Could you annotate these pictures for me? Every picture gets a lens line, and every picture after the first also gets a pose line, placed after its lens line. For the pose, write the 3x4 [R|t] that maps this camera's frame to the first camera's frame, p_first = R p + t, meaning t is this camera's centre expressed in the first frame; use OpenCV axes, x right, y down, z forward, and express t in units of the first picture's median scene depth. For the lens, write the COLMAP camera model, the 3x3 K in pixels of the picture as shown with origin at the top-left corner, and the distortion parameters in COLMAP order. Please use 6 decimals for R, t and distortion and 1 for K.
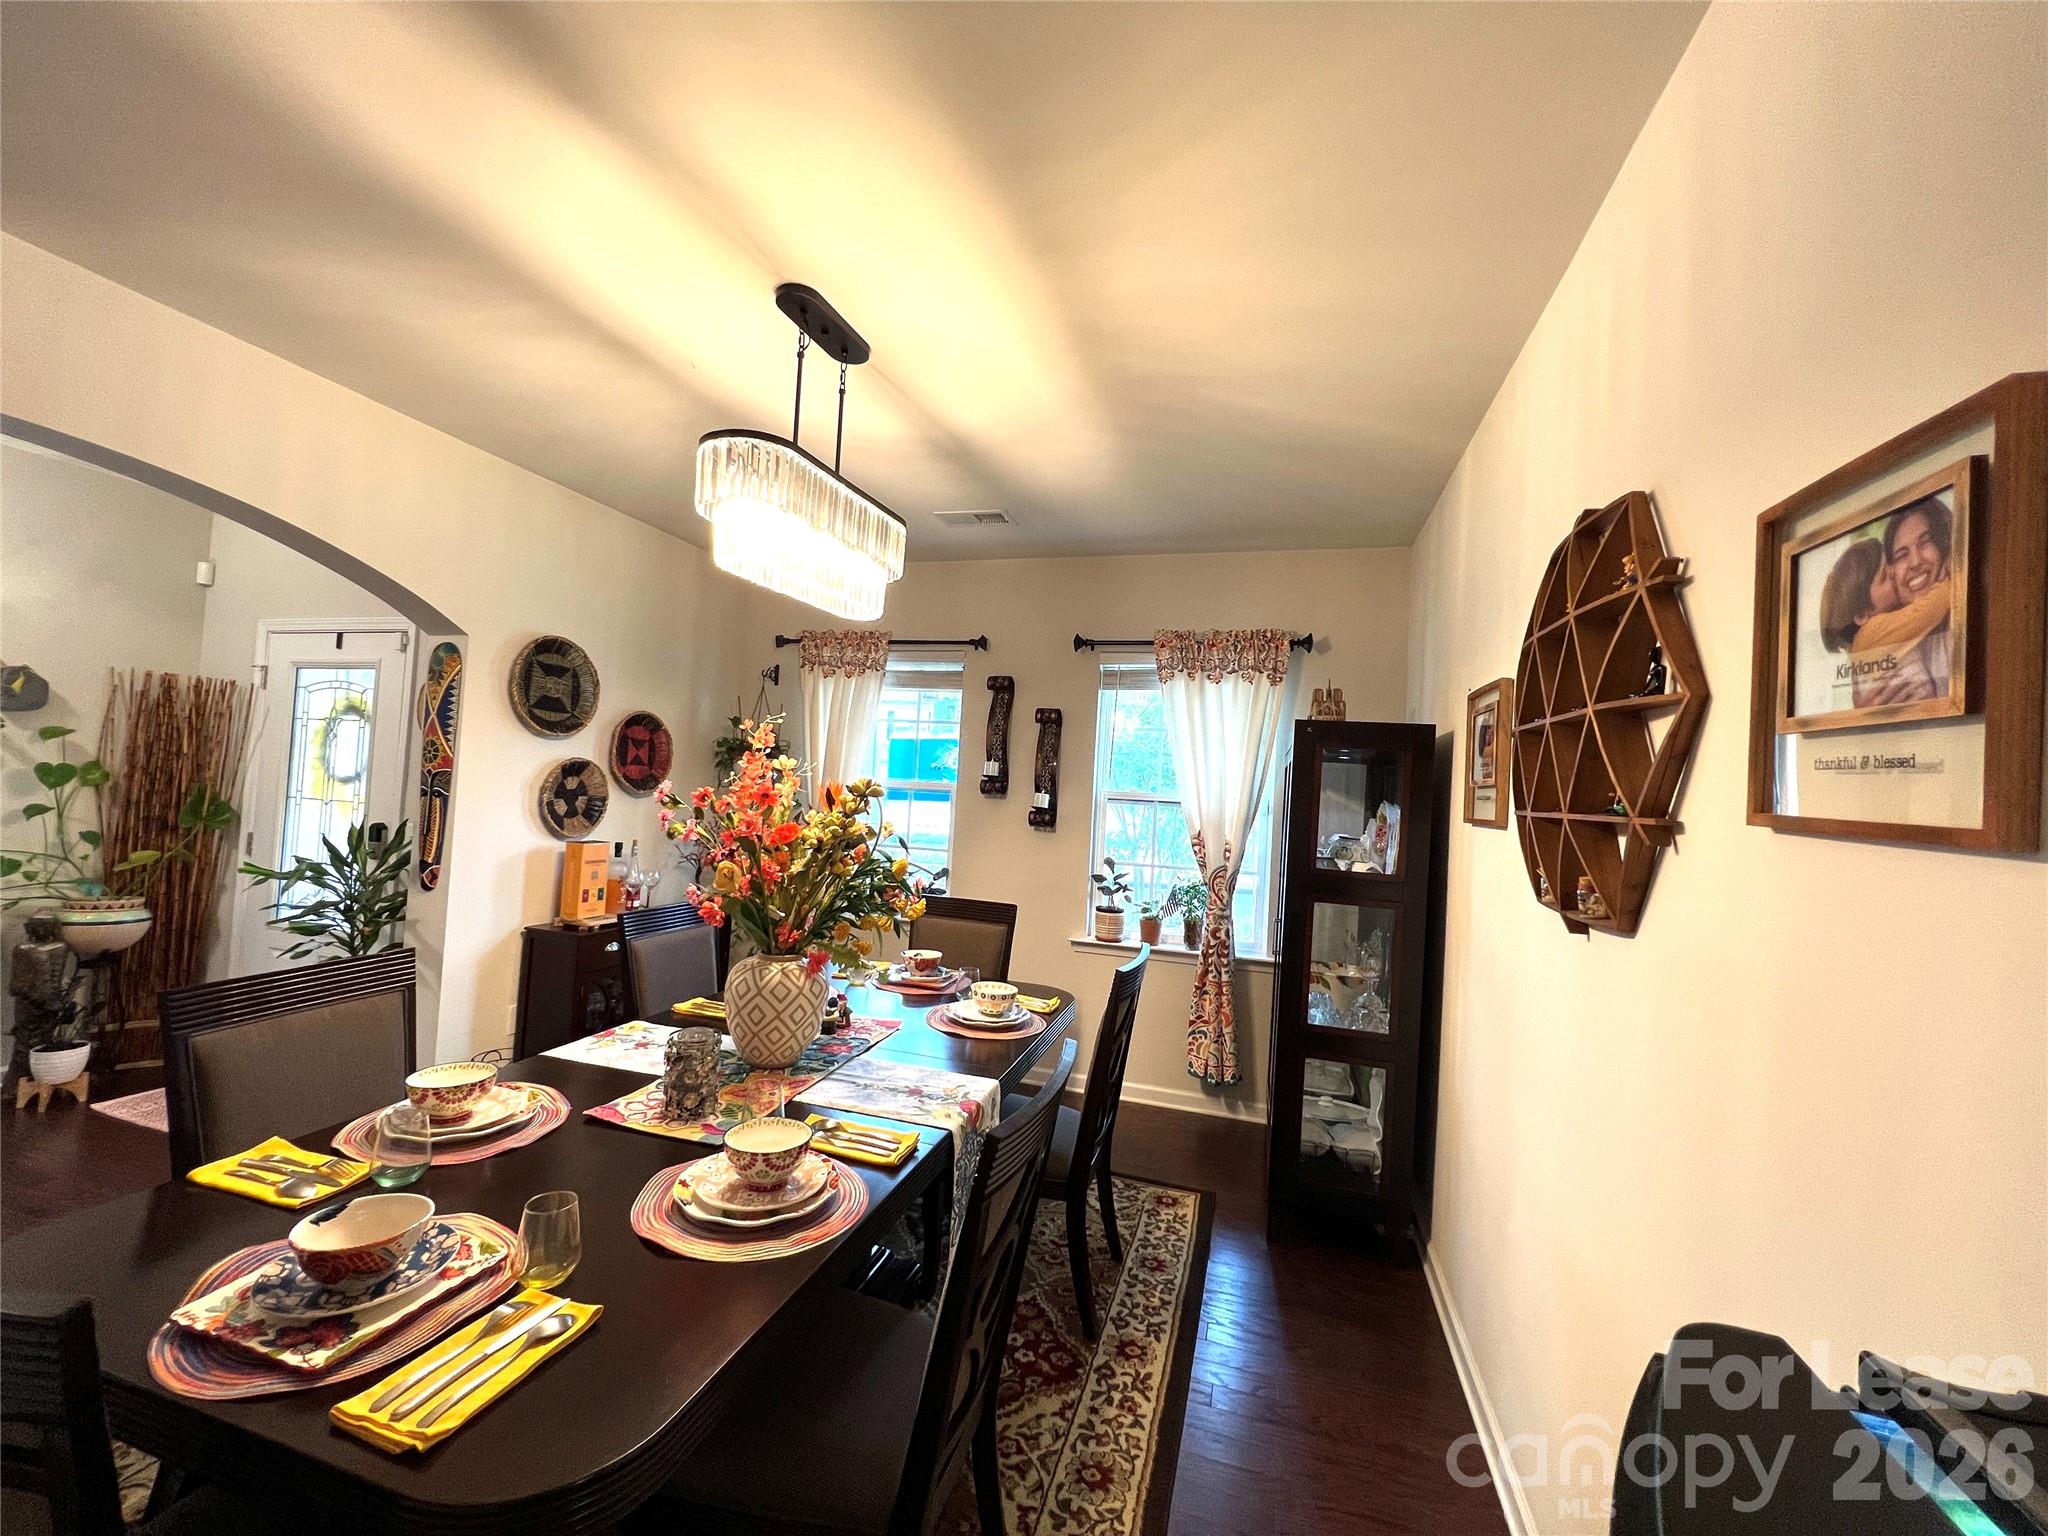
lens RADIAL K [[817.9, 0, 1026.8], [0, 817.9, 772.9], [0, 0, 1]] dist [-0.000899, 0.000181]
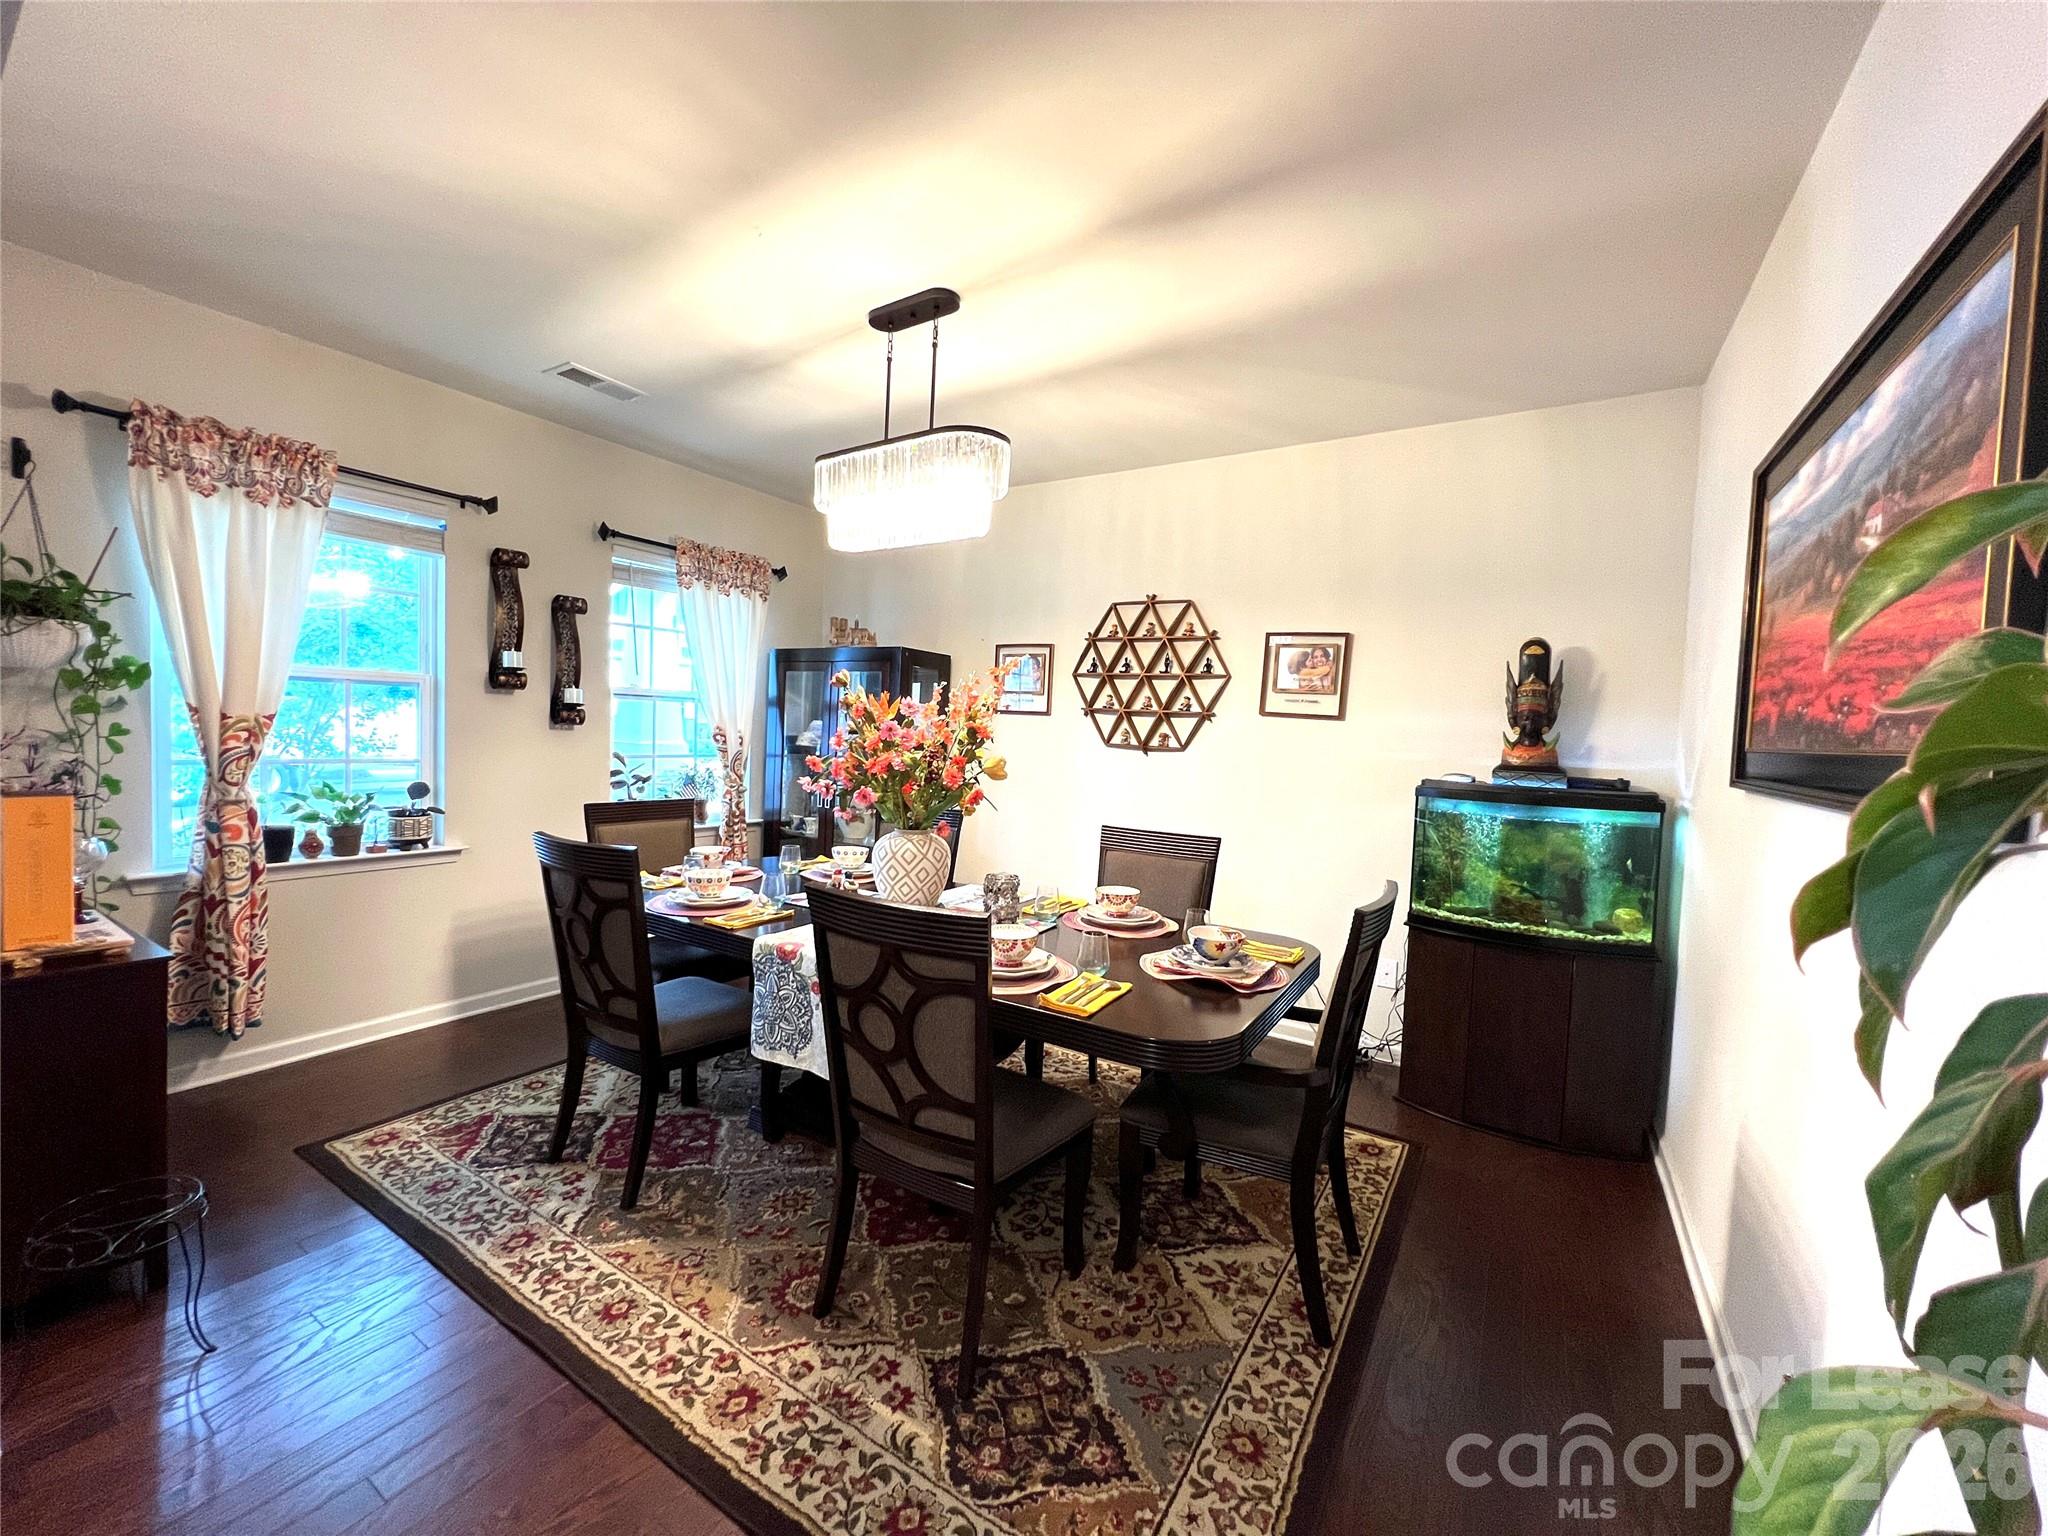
lens RADIAL K [[816.6, 0, 1017.8], [0, 816.6, 766.0], [0, 0, 1]] dist [-0.002532, 0.000664]
pose [[0.269653, -0.089764, 0.958765, -0.762655], [-0.048878, 0.993087, 0.106725, -0.012032], [-0.961716, -0.075641, 0.263401, 0.265756]]
